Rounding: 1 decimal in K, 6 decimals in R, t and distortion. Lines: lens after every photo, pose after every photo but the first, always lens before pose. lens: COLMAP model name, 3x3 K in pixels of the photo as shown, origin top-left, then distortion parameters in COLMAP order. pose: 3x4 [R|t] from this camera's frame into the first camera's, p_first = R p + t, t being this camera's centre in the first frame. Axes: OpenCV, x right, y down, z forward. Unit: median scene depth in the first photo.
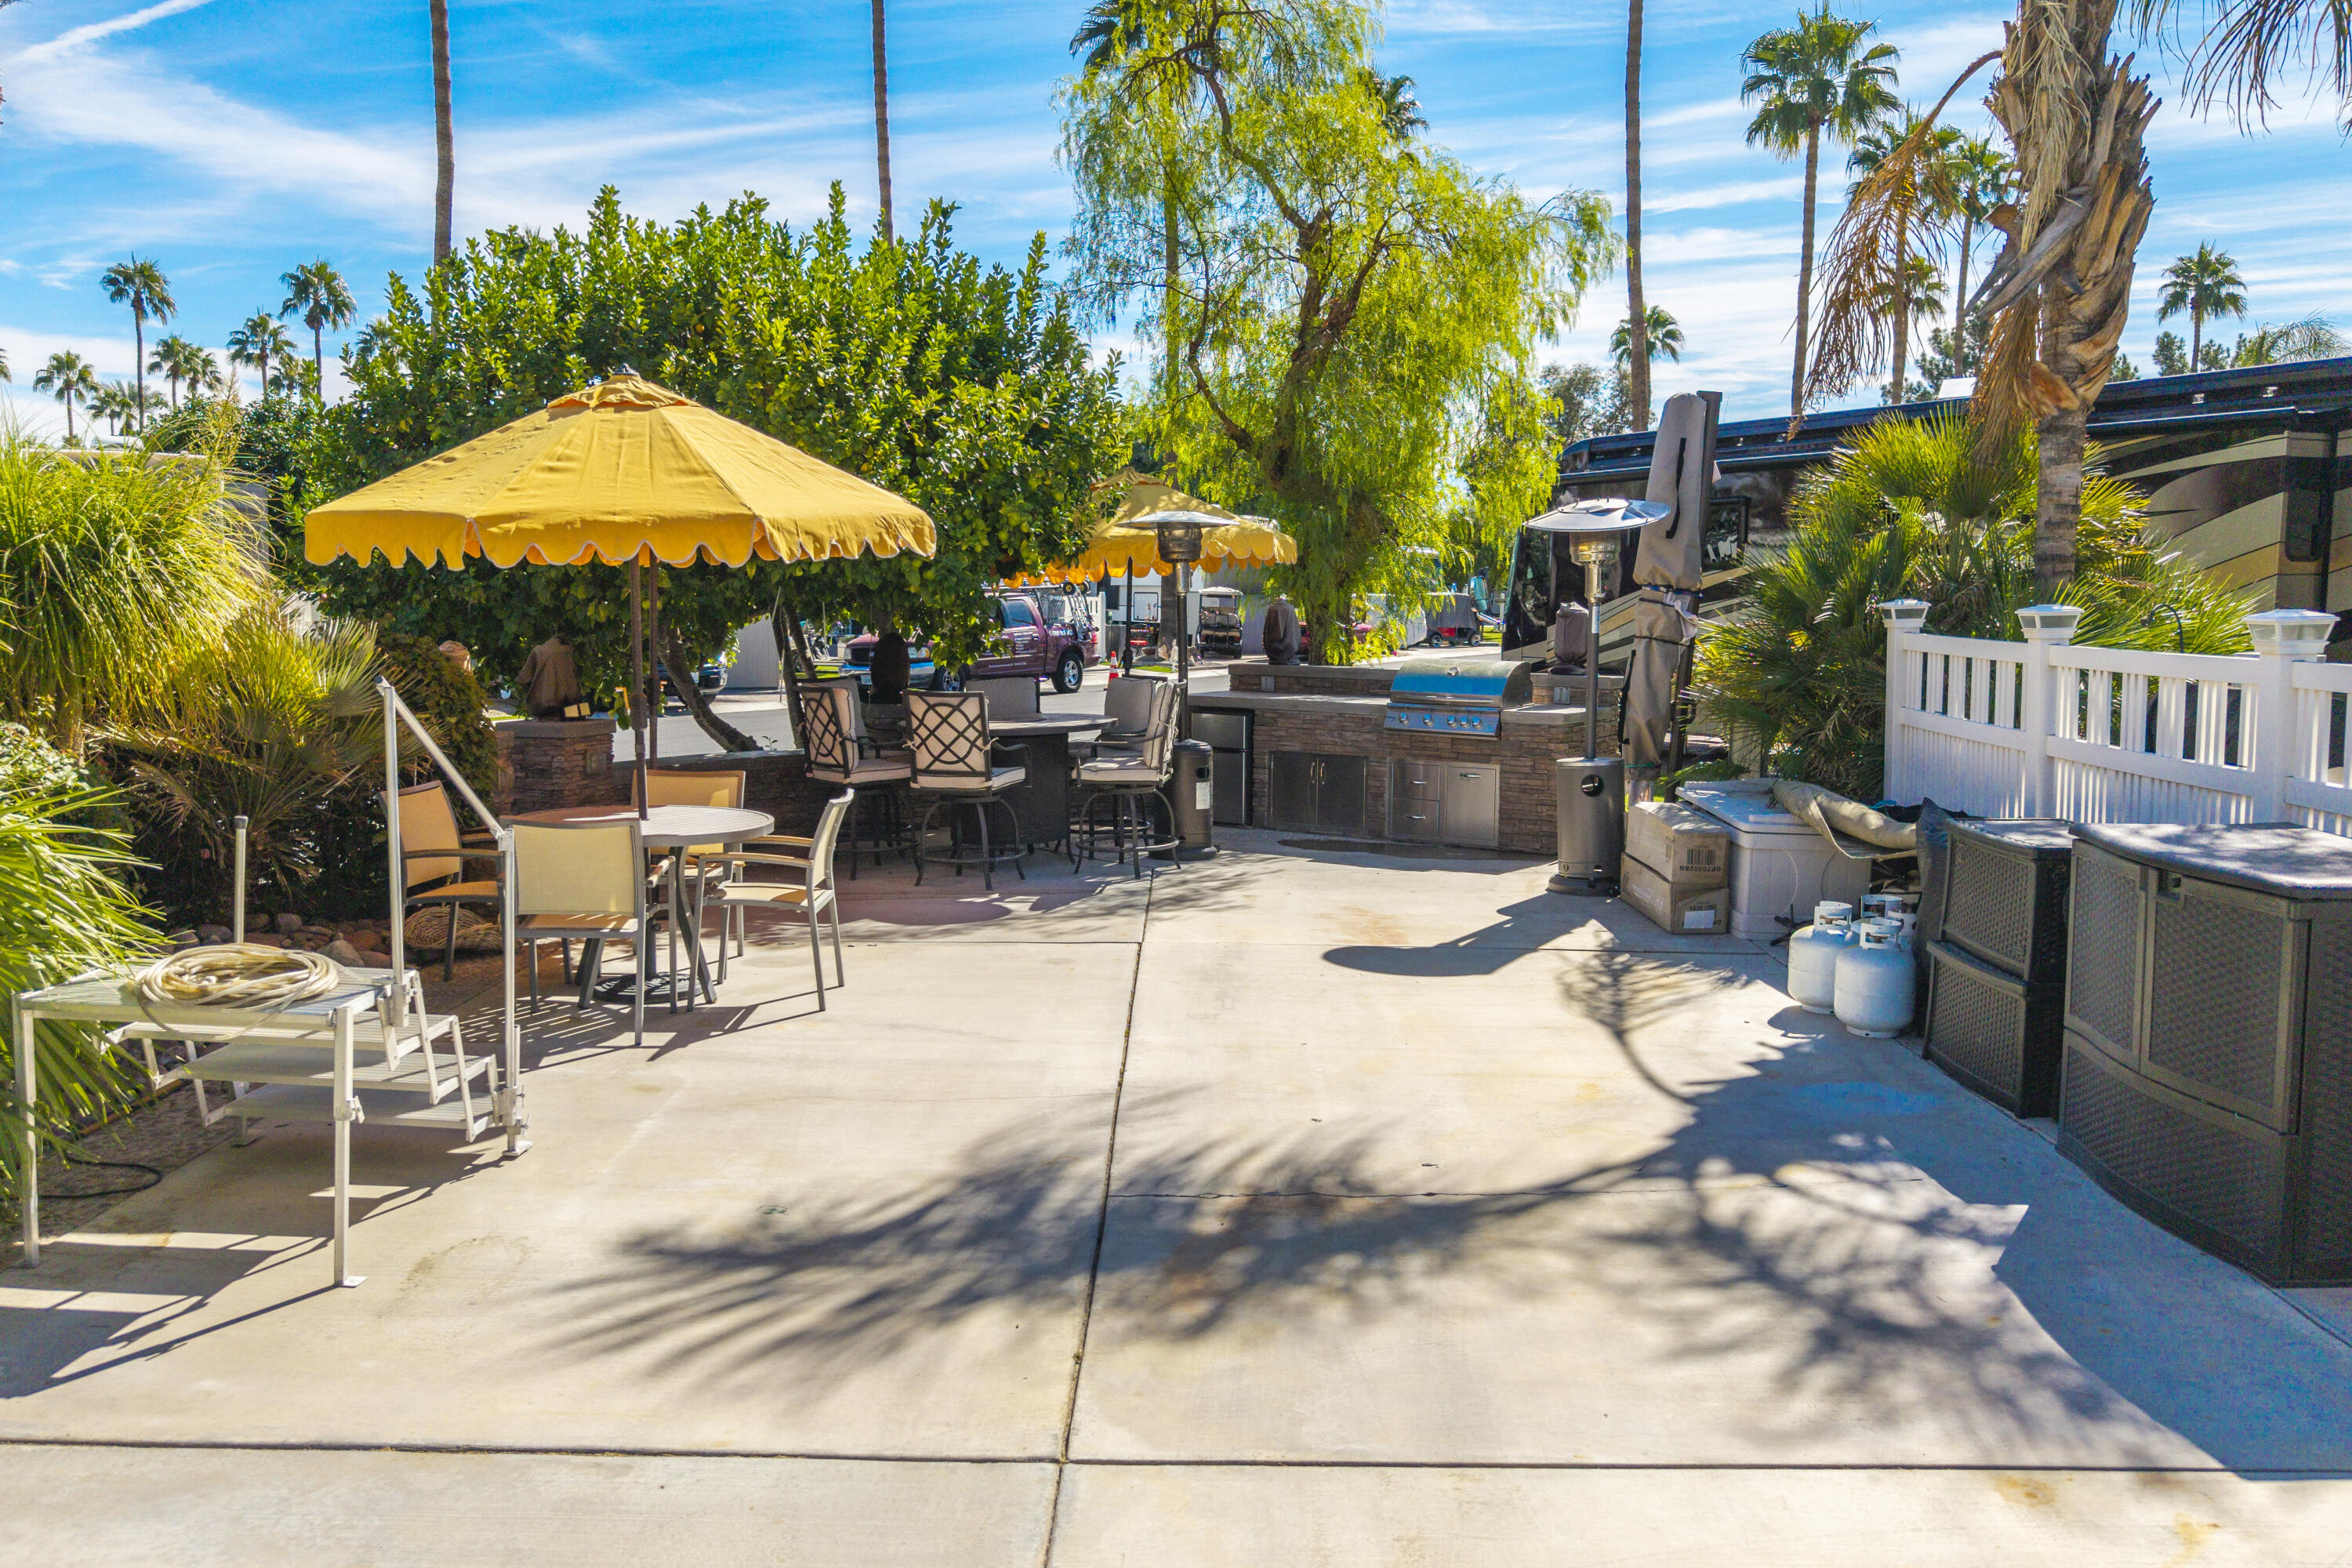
lens RADIAL K [[1881.5, 0, 1173.9], [0, 1881.5, 759.8], [0, 0, 1]] dist [0.009418, -0.002147]
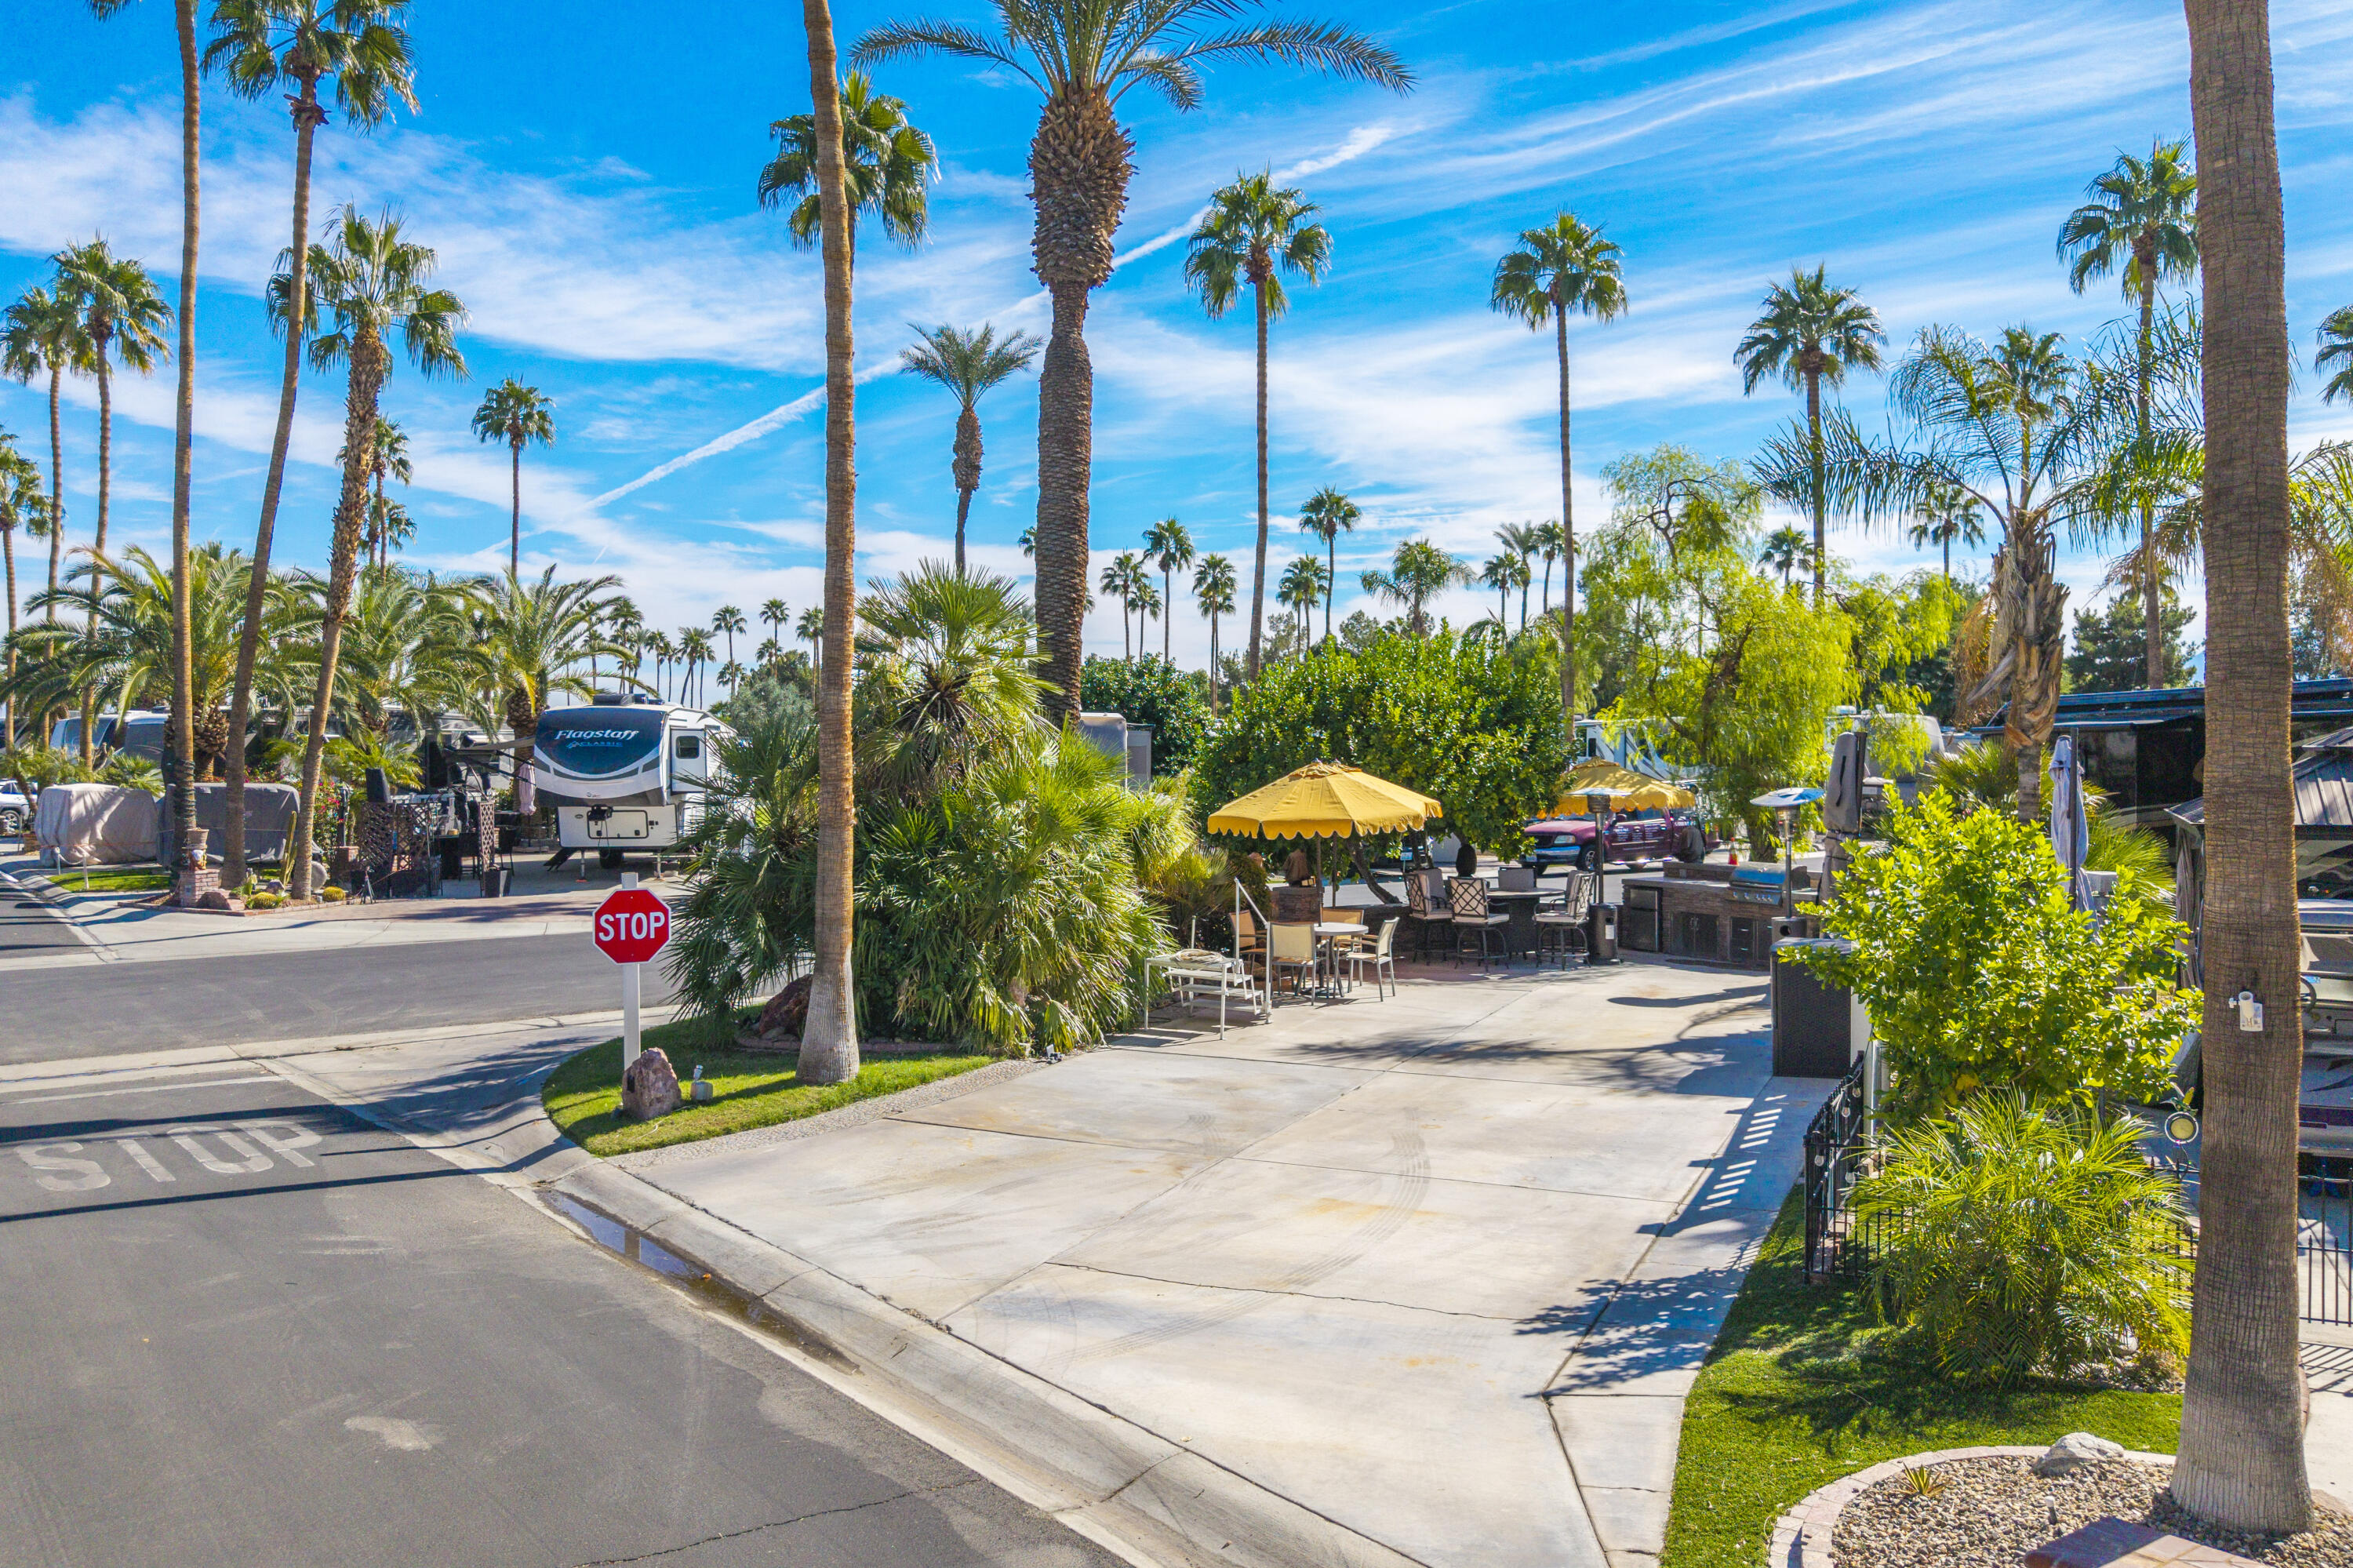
lens RADIAL K [[1882.3, 0, 1174.4], [0, 1882.3, 759.8], [0, 0, 1]] dist [0.009418, -0.002147]
pose [[0.917009, -0.004481, -0.398842, 0.443645], [-0.029451, 0.996447, -0.078909, 0.009765], [0.397778, 0.084107, 0.913618, -1.148551]]
